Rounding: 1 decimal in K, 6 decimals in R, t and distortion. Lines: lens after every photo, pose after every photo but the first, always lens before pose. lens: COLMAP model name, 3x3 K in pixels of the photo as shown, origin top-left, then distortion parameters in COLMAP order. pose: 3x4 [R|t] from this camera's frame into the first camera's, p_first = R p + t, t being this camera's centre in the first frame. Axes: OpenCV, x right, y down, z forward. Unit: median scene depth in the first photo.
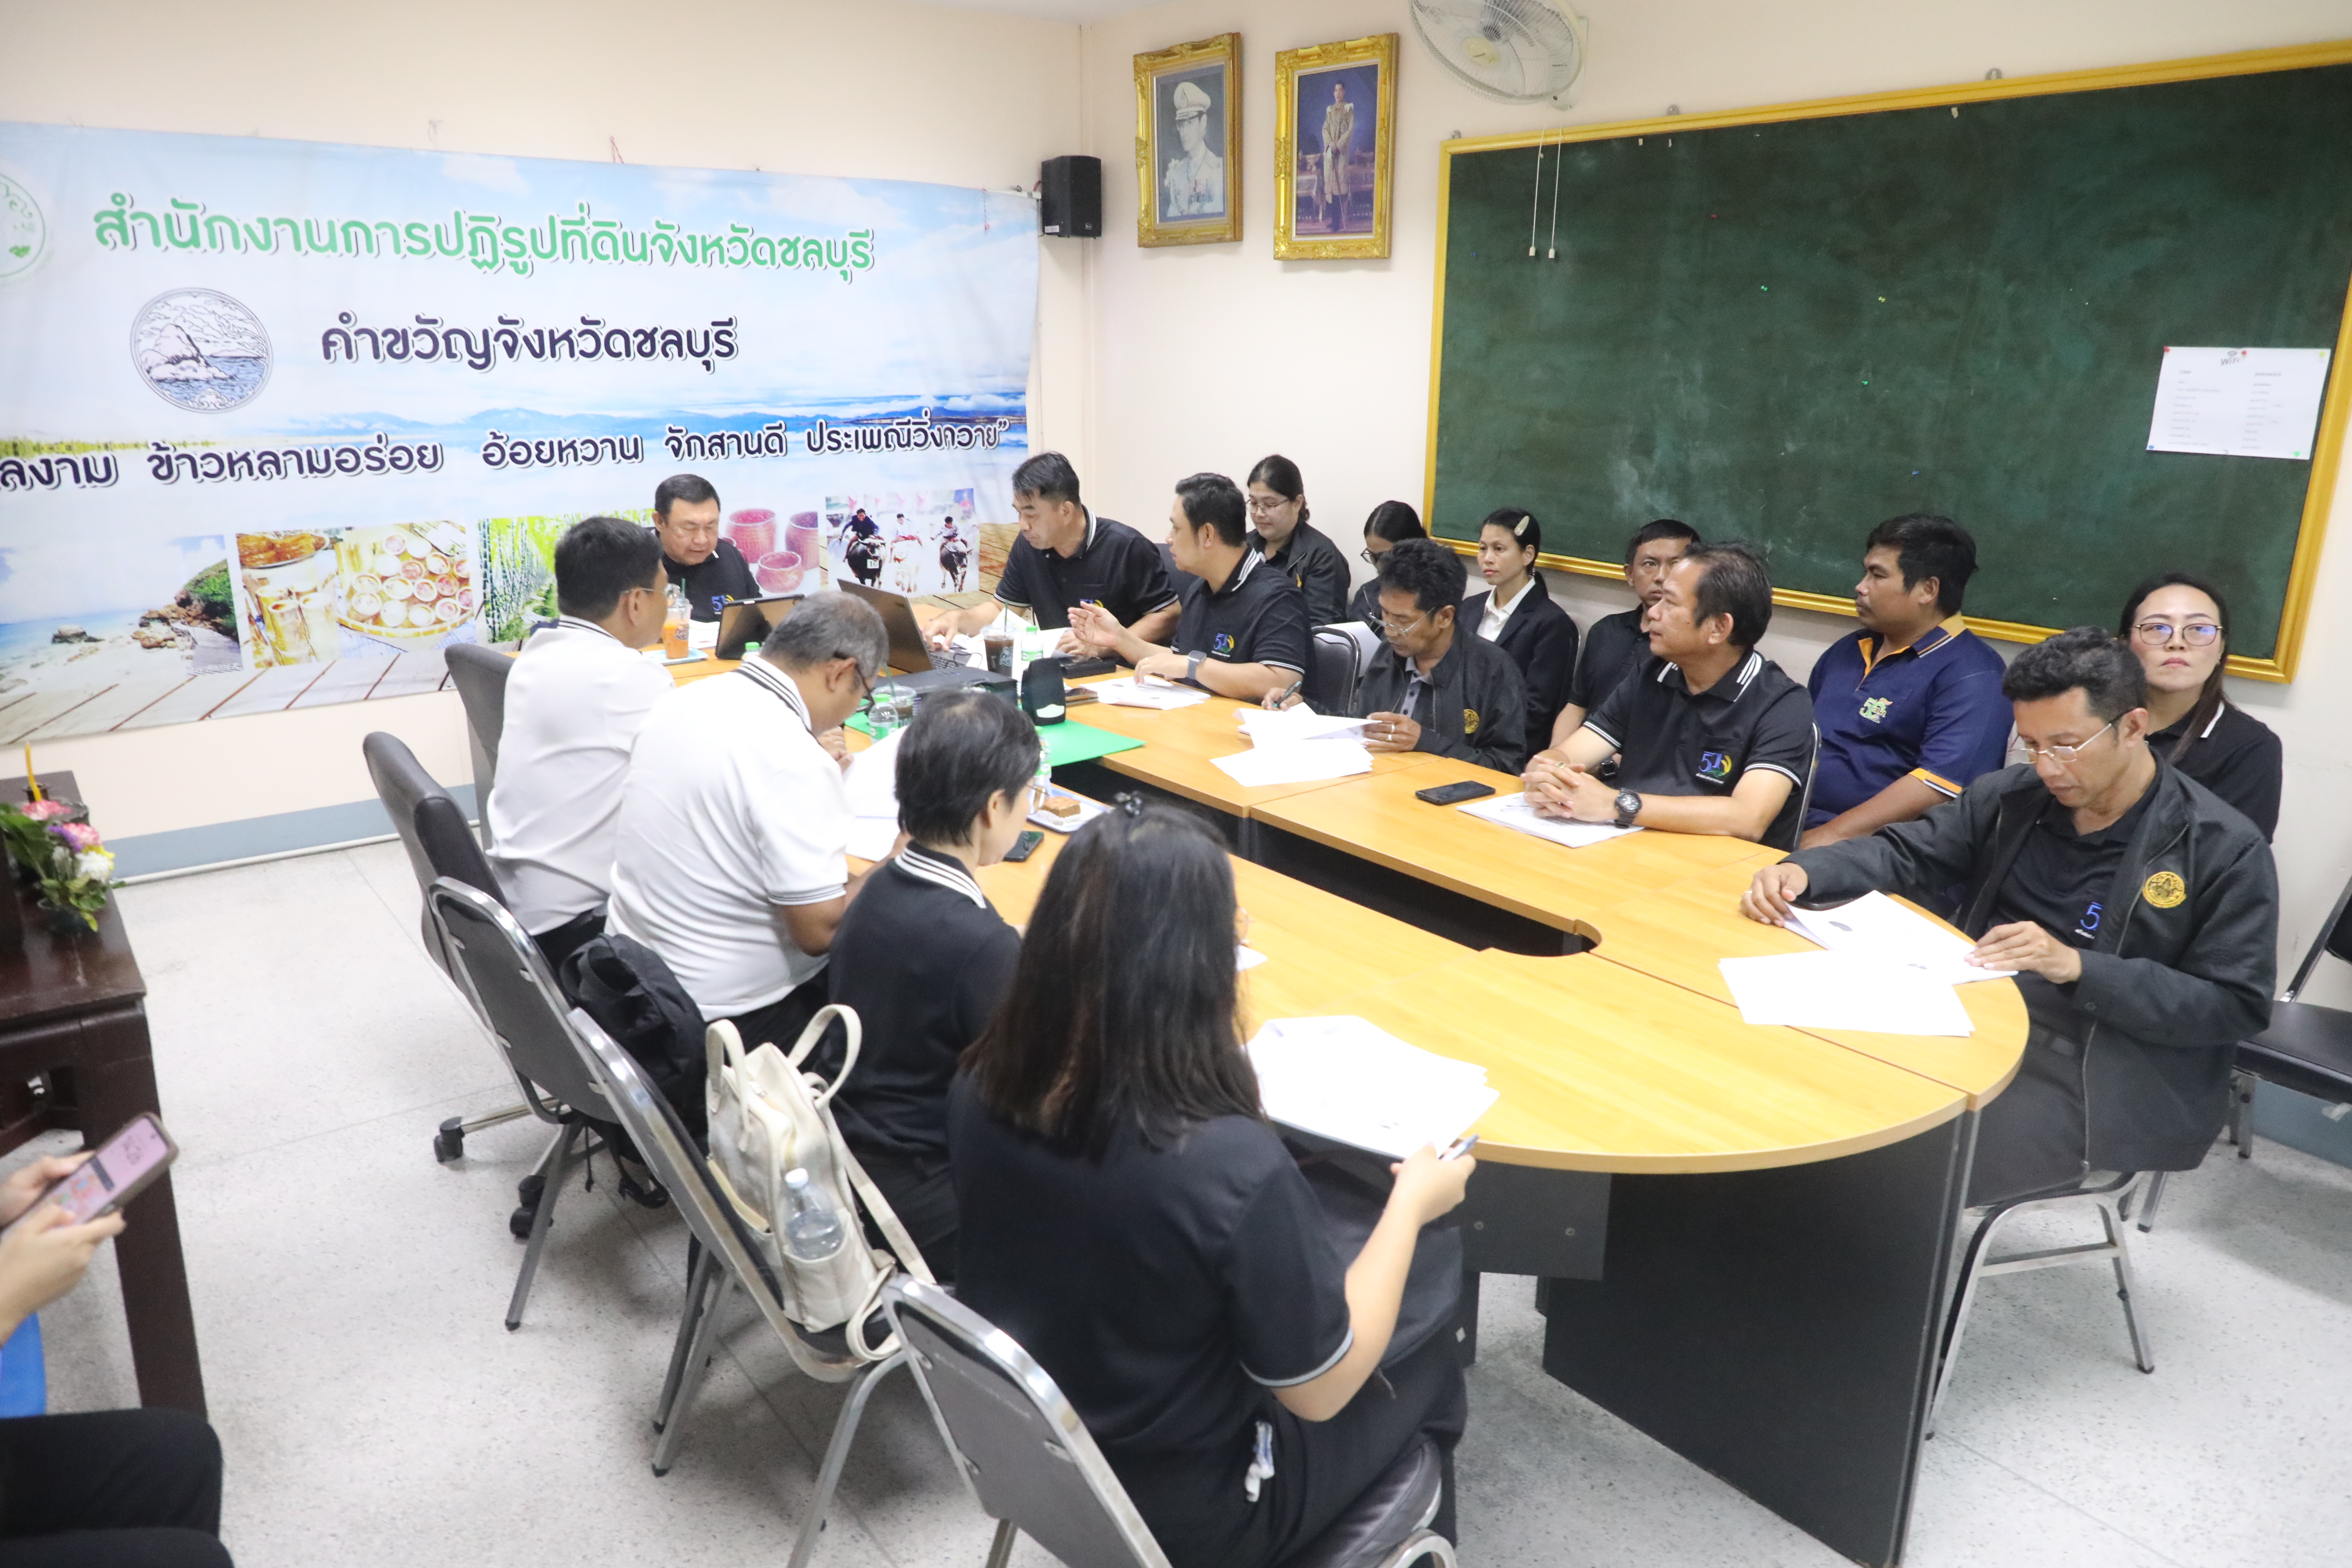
lens RADIAL K [[1649.6, 0, 1147.6], [0, 1649.6, 741.3], [0, 0, 1]] dist [0.029921, 0.003494]
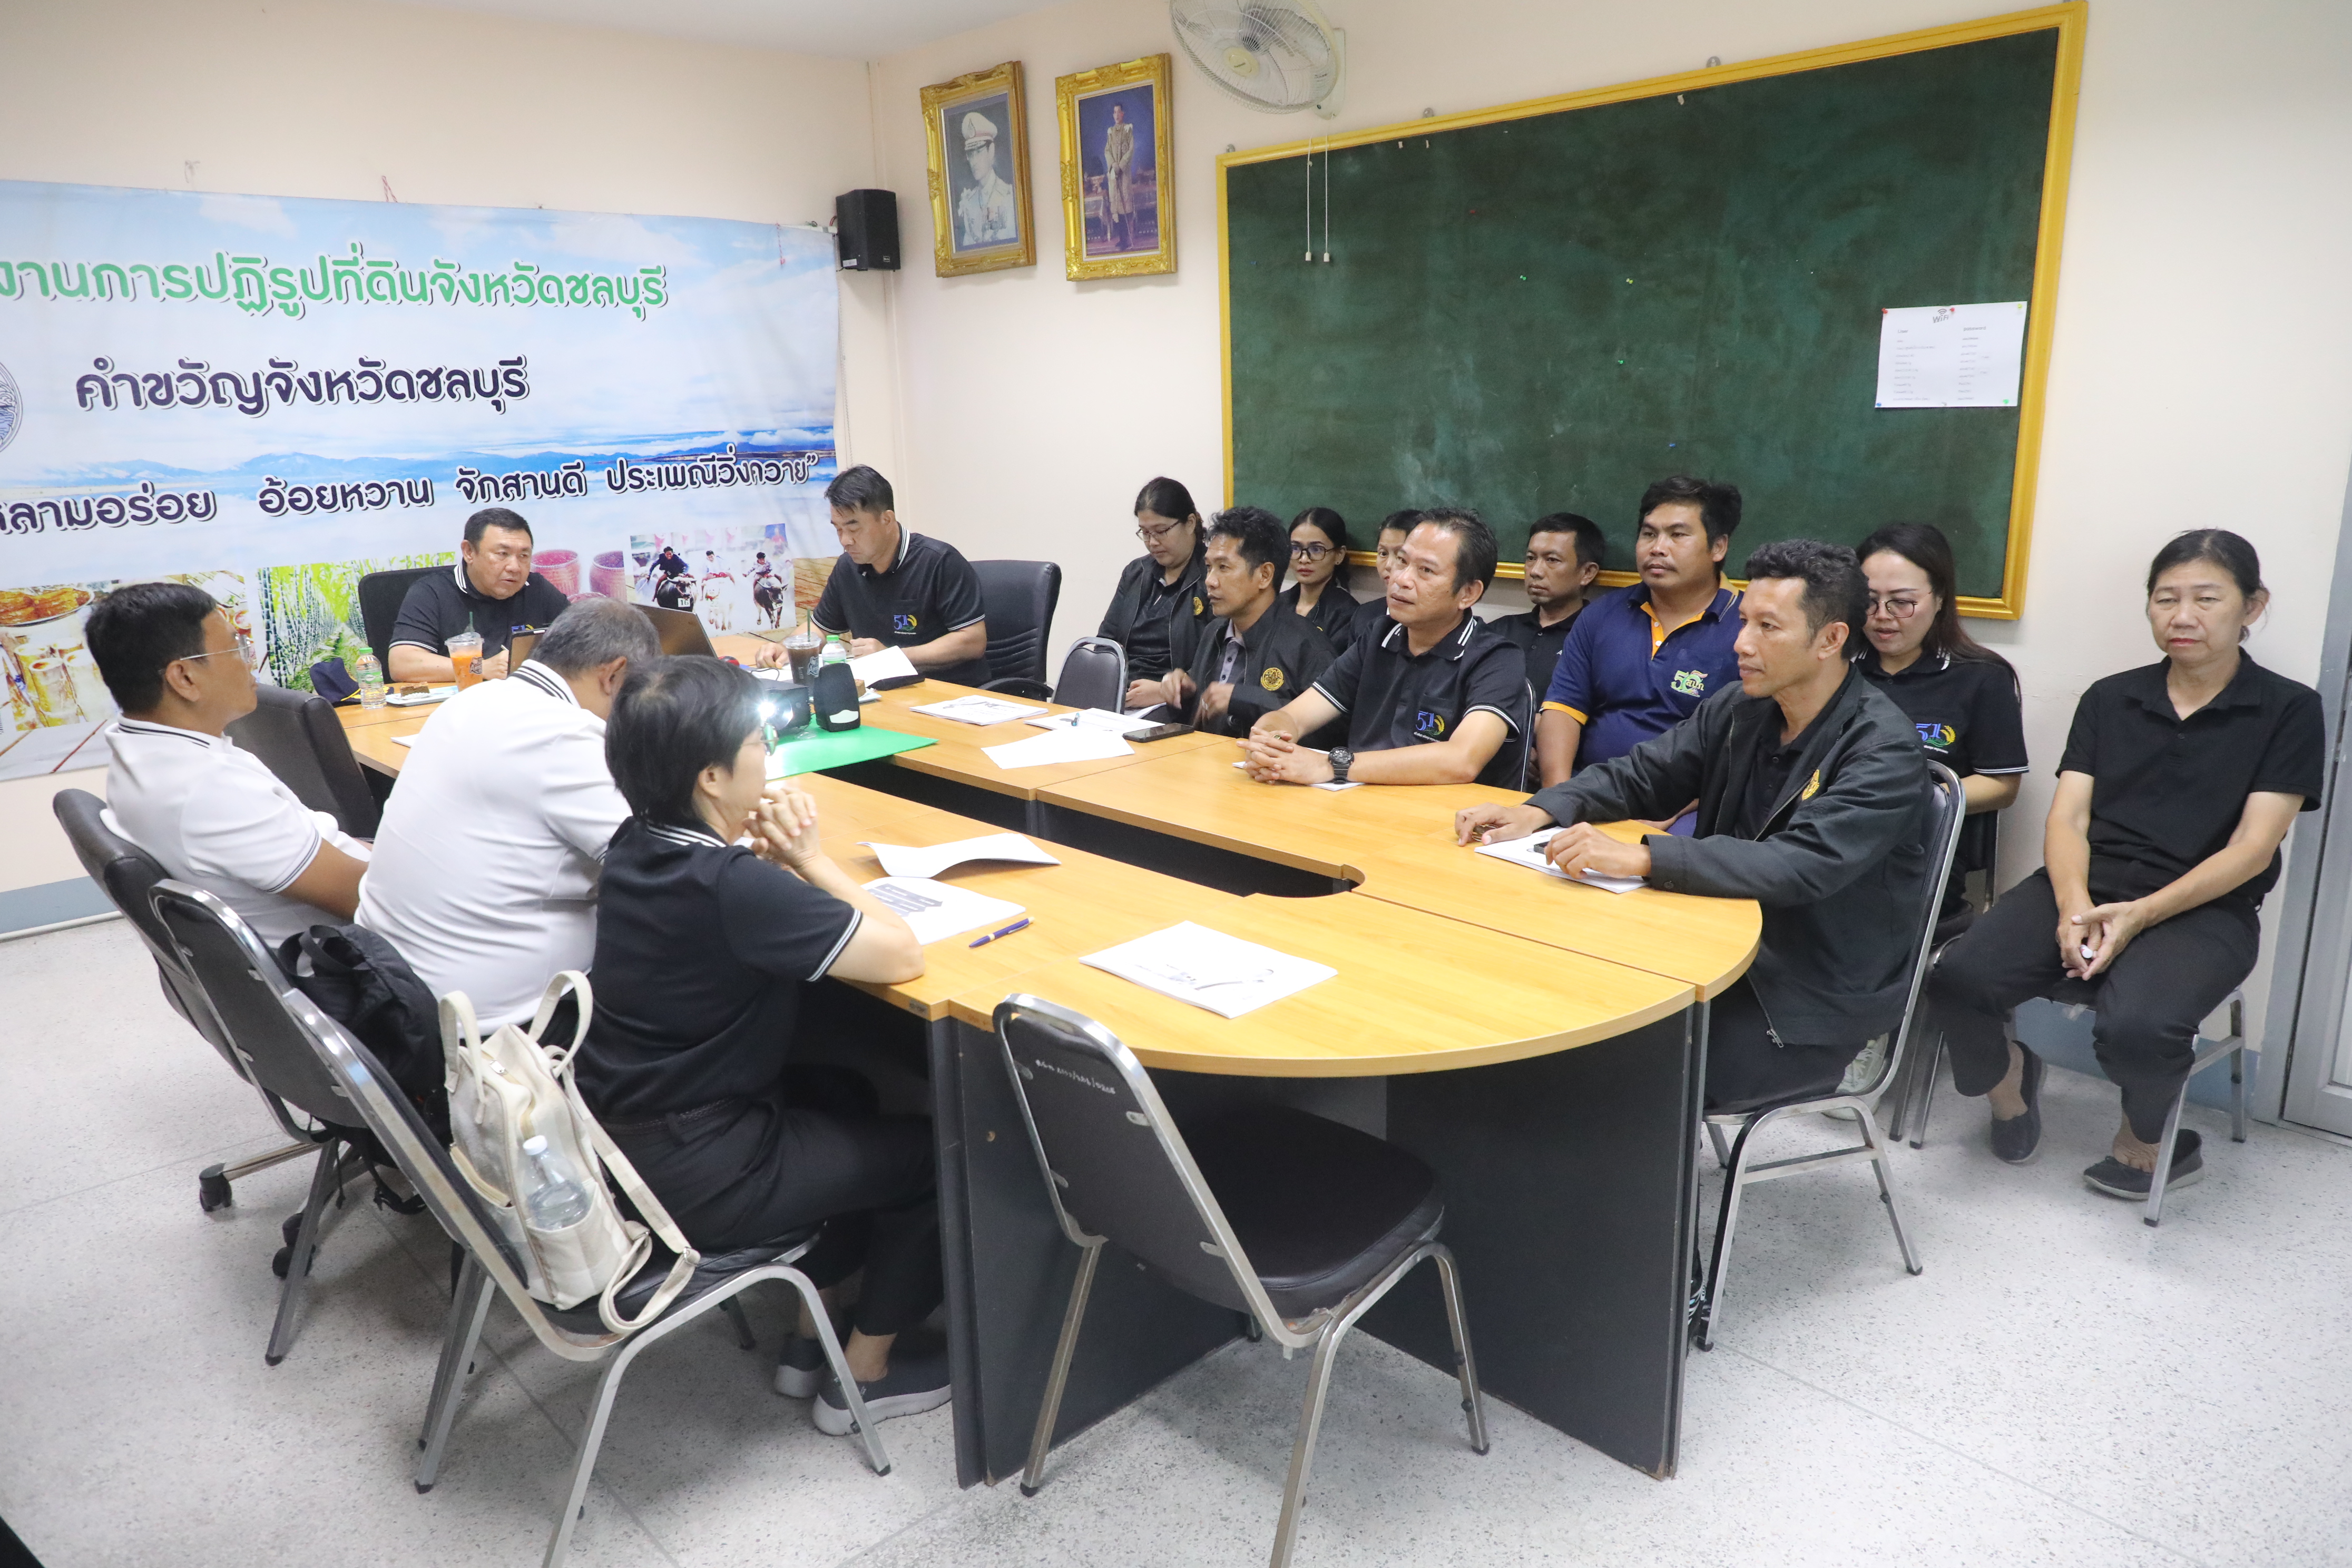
lens RADIAL K [[1649.6, 0, 1140.4], [0, 1649.6, 751.6], [0, 0, 1]] dist [0.029921, 0.003494]
pose [[0.996036, -0.054117, 0.070596, 0.037518], [0.056567, 0.997847, -0.033189, 0.035887], [-0.068648, 0.037051, 0.996953, -0.002051]]
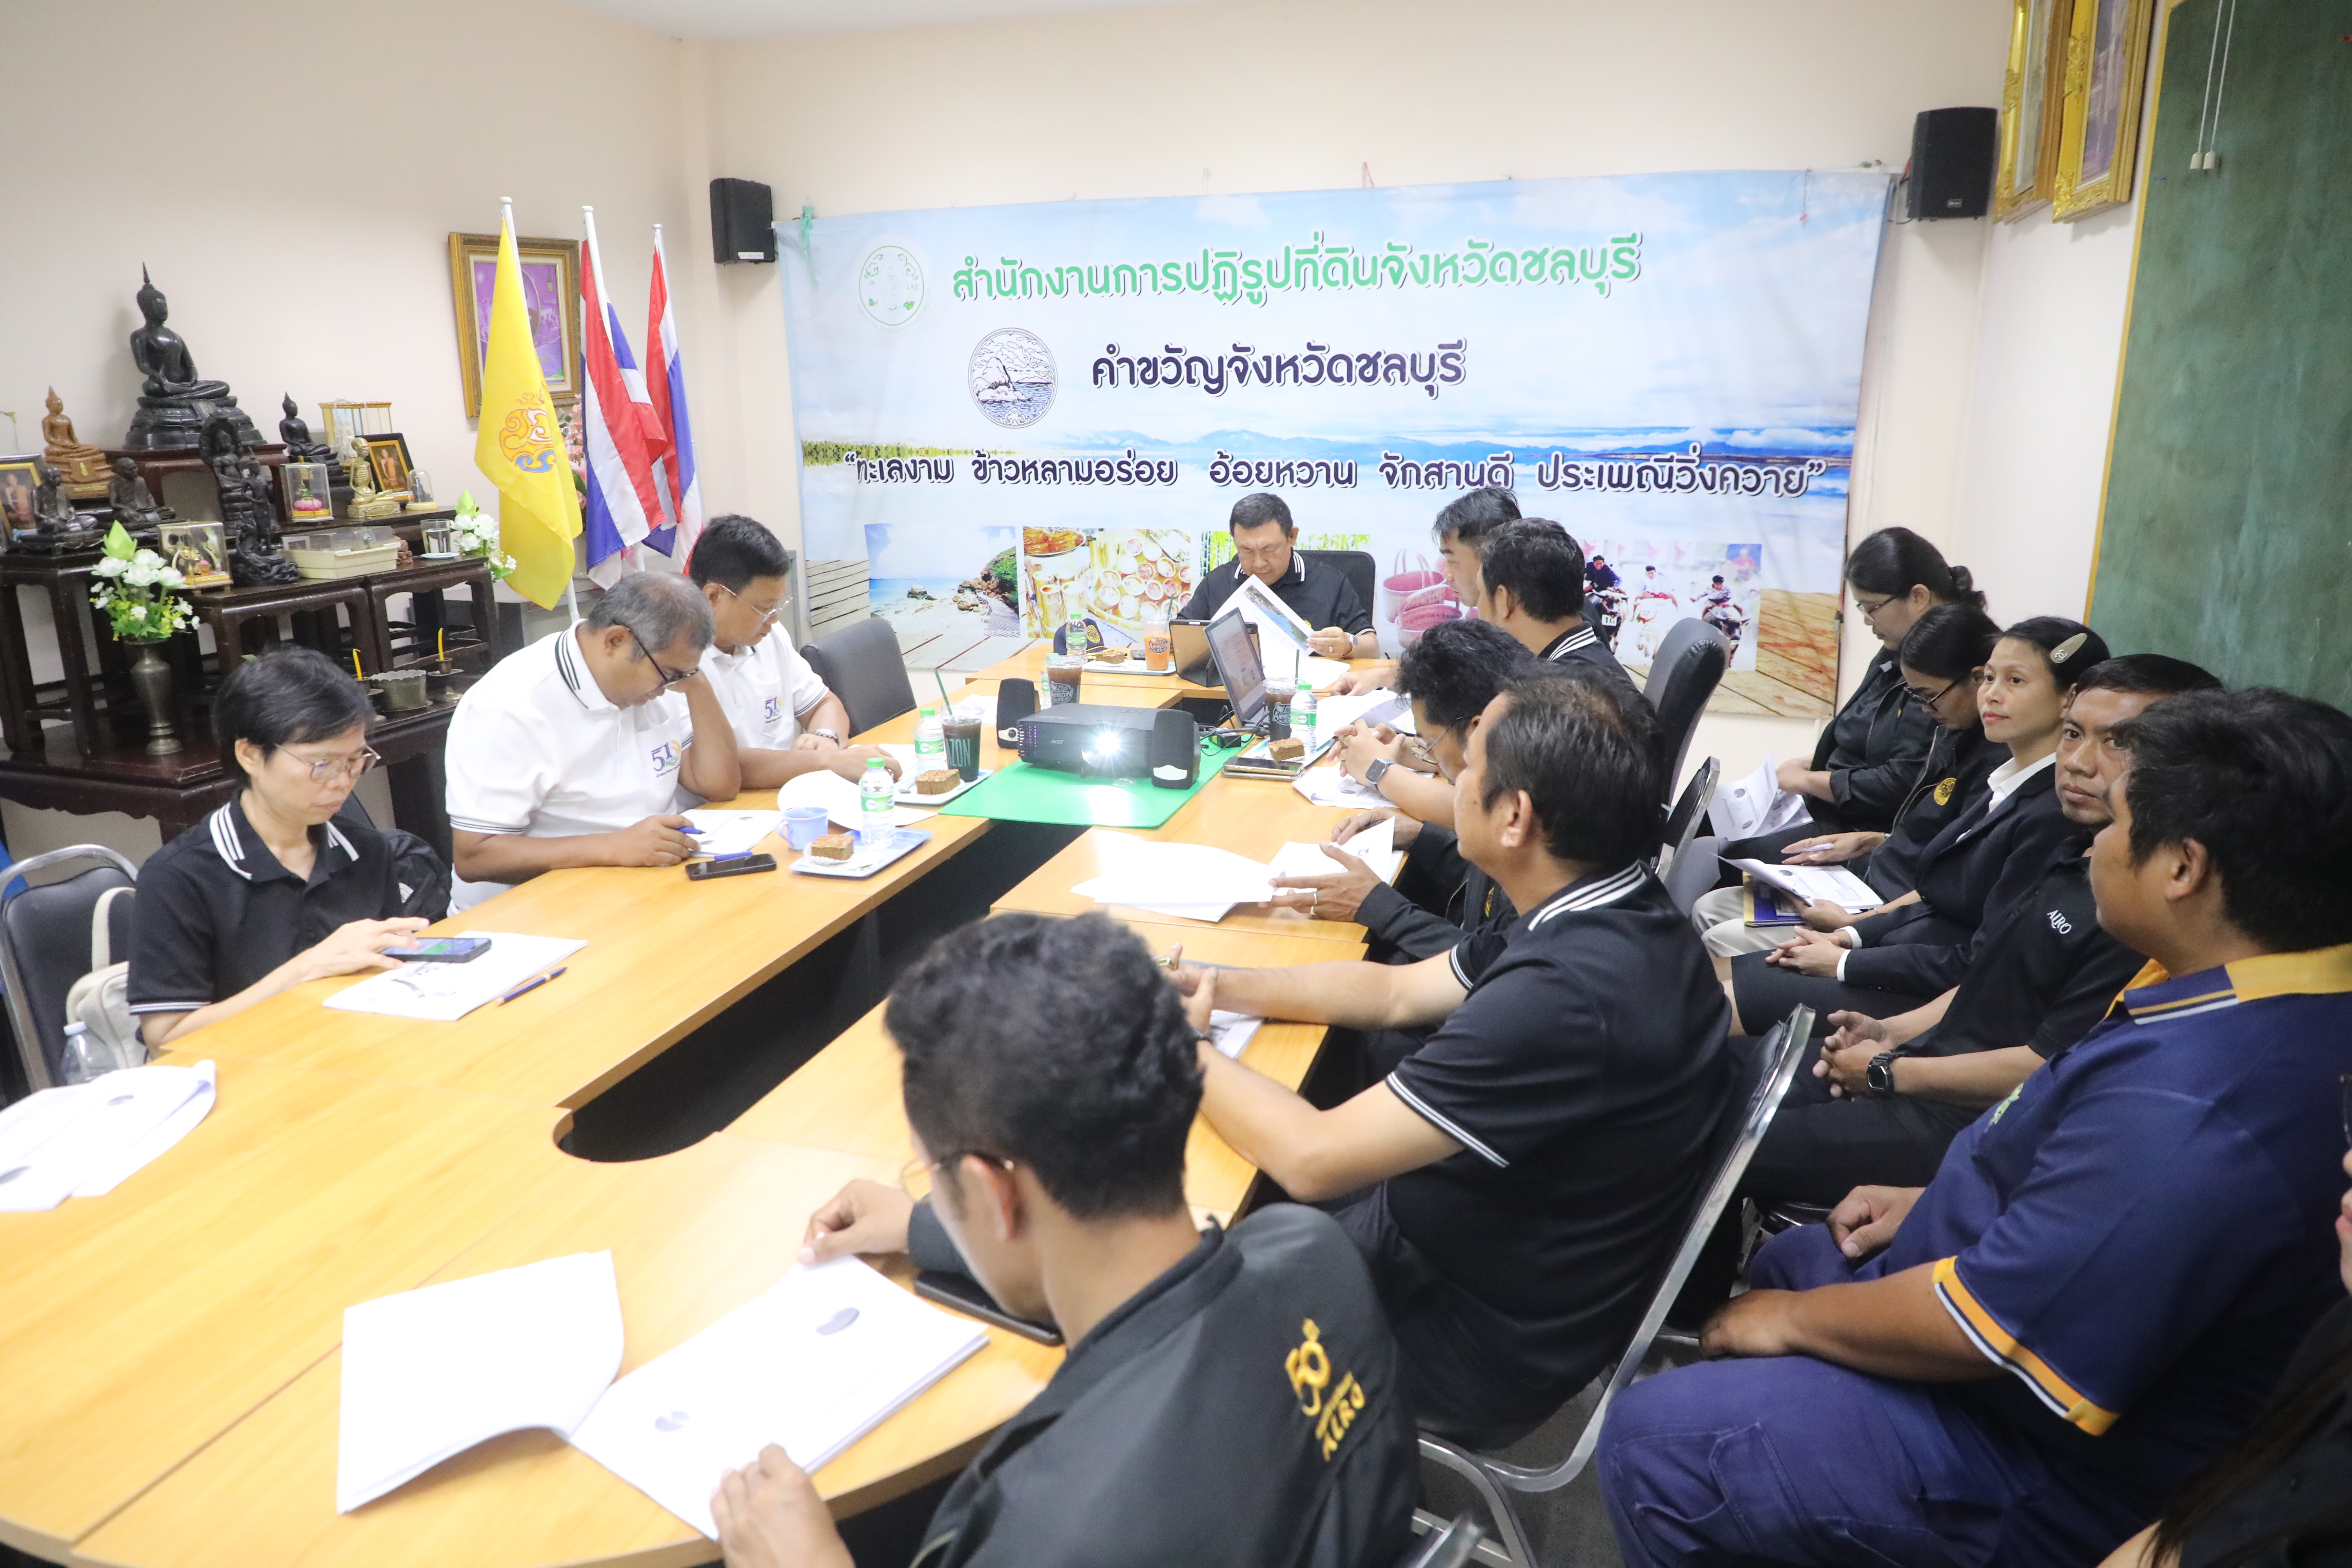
lens RADIAL K [[1649.6, 0, 1170.0], [0, 1649.6, 735.7], [0, 0, 1]] dist [0.029921, 0.003494]
pose [[0.551596, 0.174334, -0.815690, 0.507662], [-0.194195, 0.977883, 0.077678, -0.085891], [0.811191, 0.115556, 0.573251, 0.393630]]
